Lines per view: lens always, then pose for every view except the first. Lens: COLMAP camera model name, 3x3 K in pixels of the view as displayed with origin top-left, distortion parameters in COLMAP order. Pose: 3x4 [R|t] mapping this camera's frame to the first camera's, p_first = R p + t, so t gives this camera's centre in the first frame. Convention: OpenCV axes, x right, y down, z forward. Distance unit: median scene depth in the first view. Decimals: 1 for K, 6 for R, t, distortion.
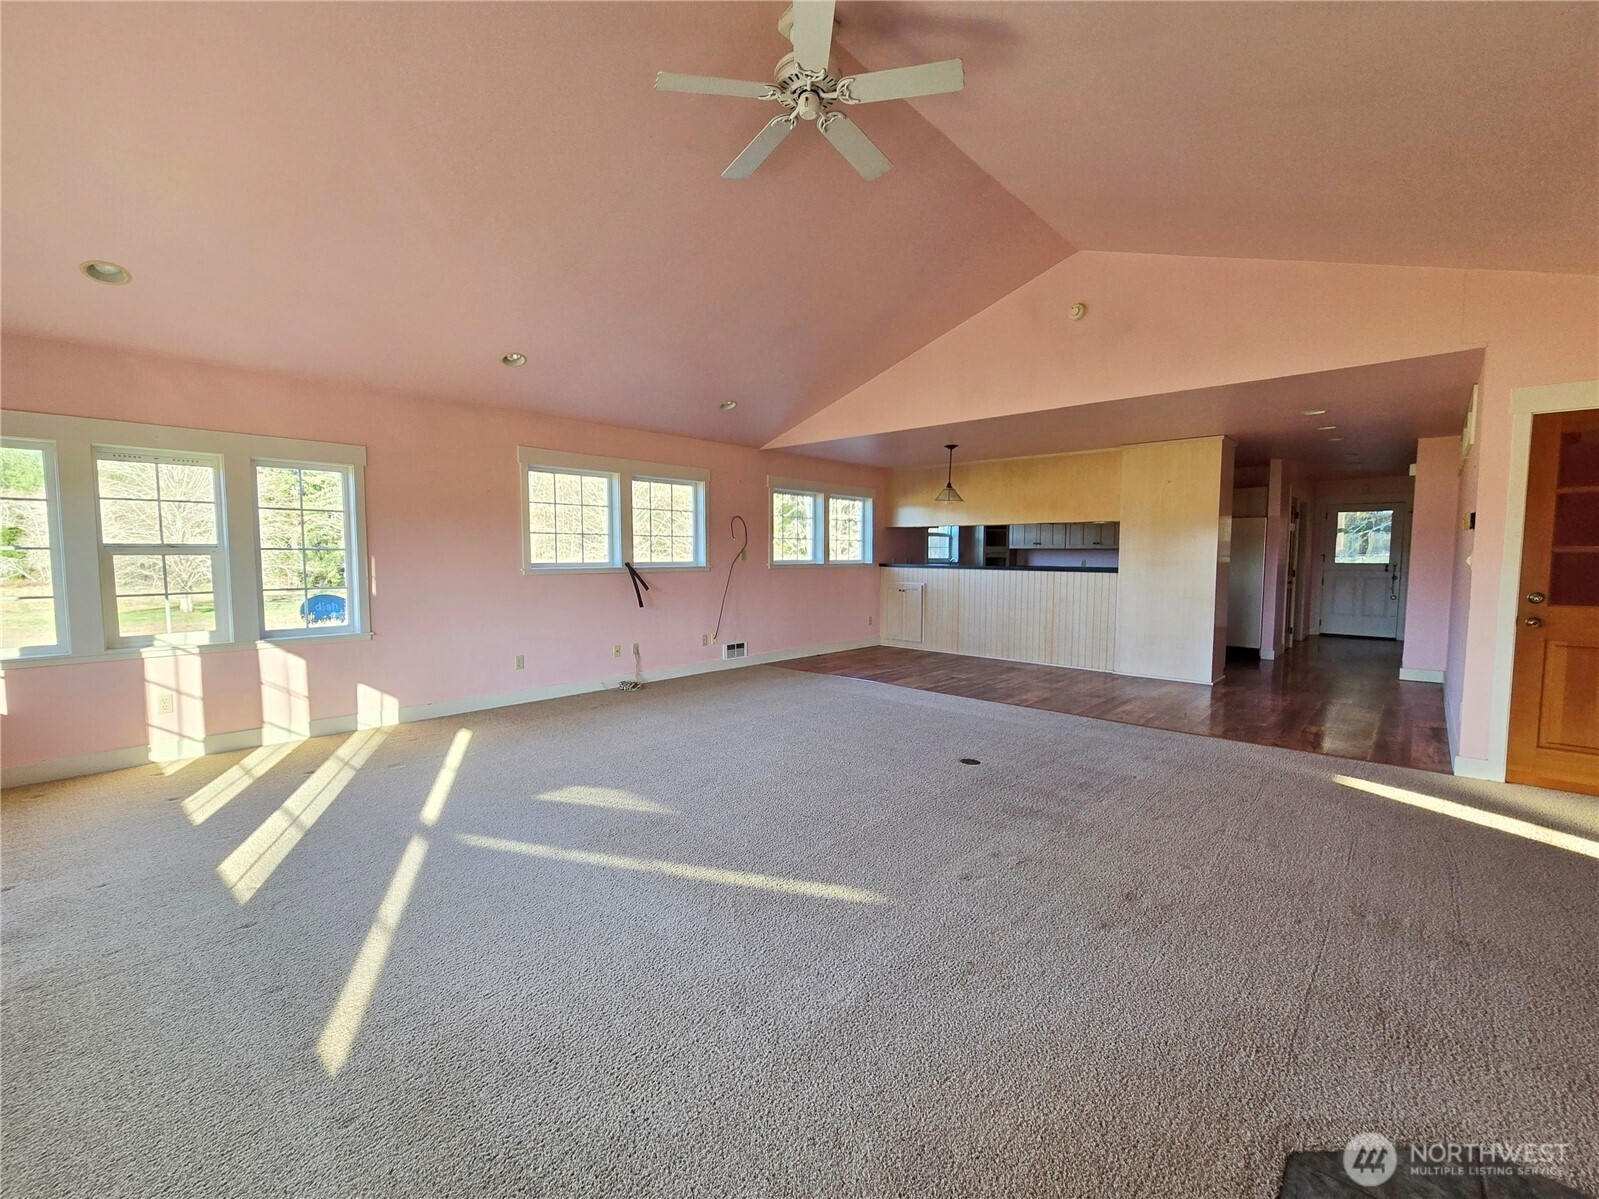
lens RADIAL K [[708.4, 0, 806.9], [0, 708.4, 600.4], [0, 0, 1]] dist [-0.001224, -0.000951]
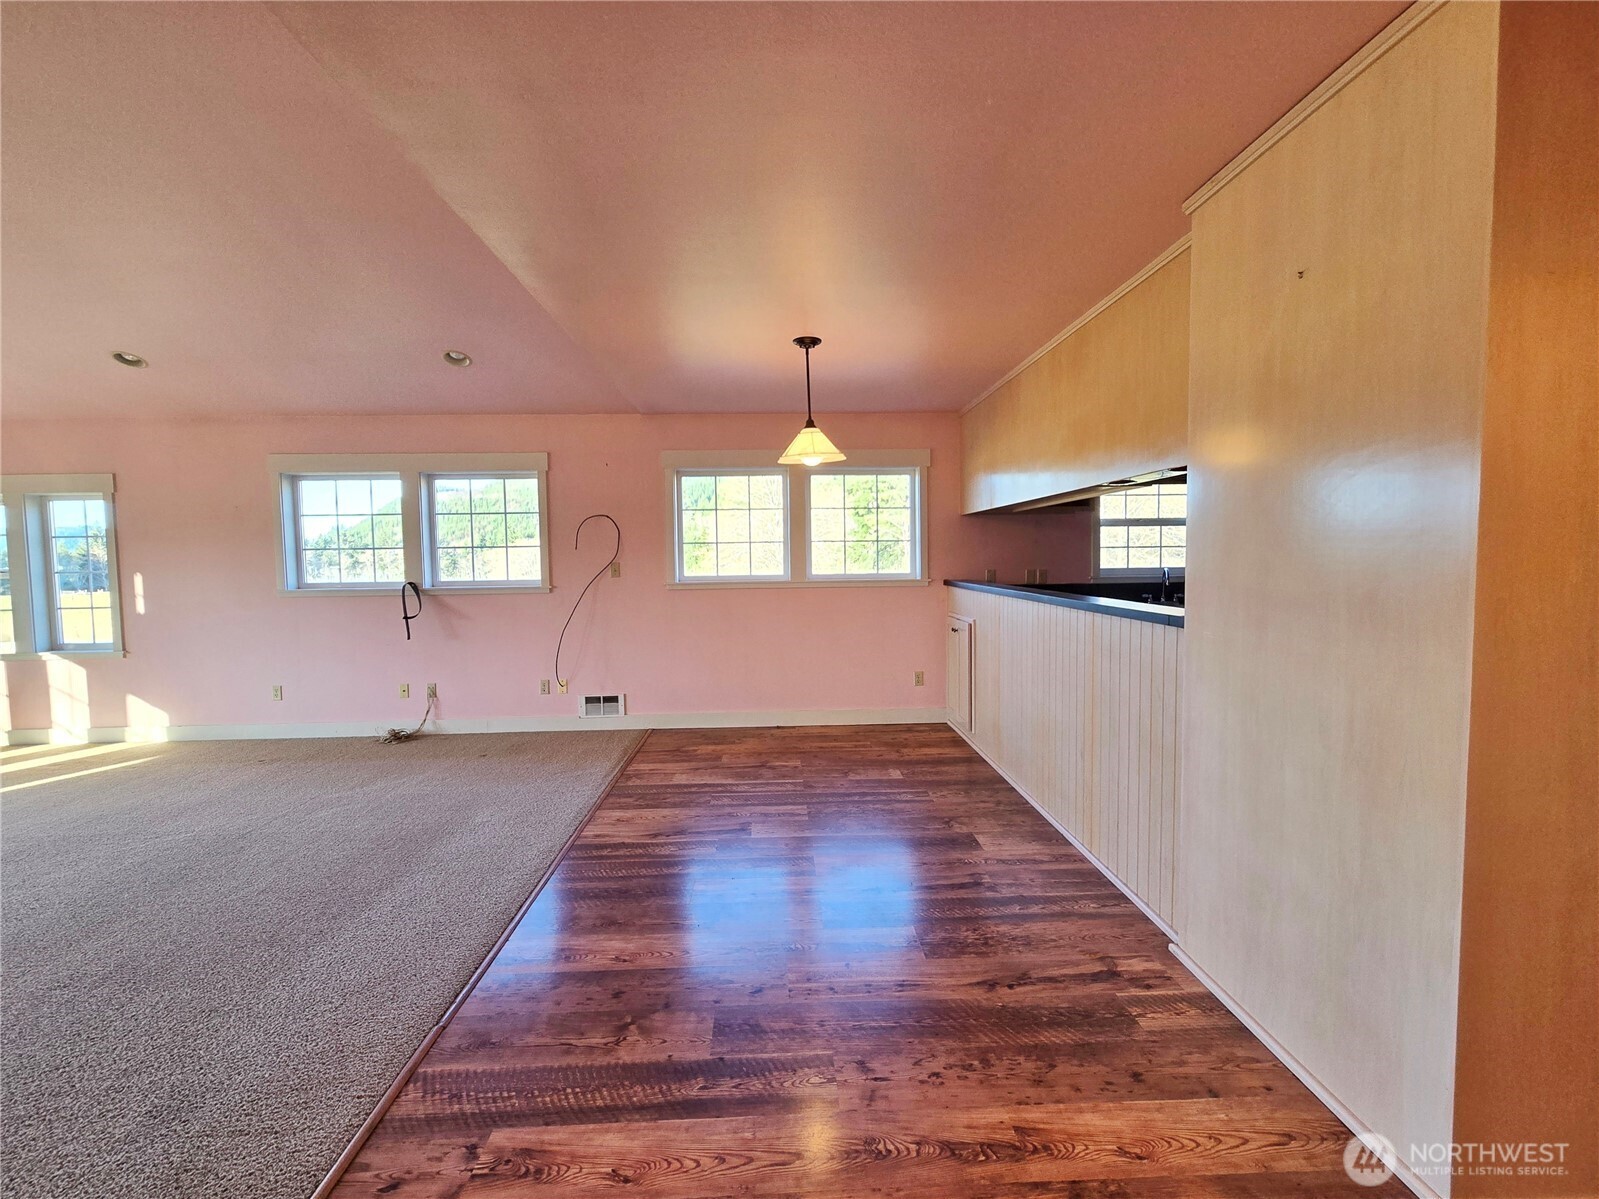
lens RADIAL K [[708.4, 0, 808.8], [0, 708.4, 600.4], [0, 0, 1]] dist [-0.001224, -0.000951]
pose [[0.690393, 0.027997, -0.722893, 0.628179], [-0.032463, 0.999443, 0.007704, -0.052387], [0.722706, 0.018148, 0.690917, 0.757823]]
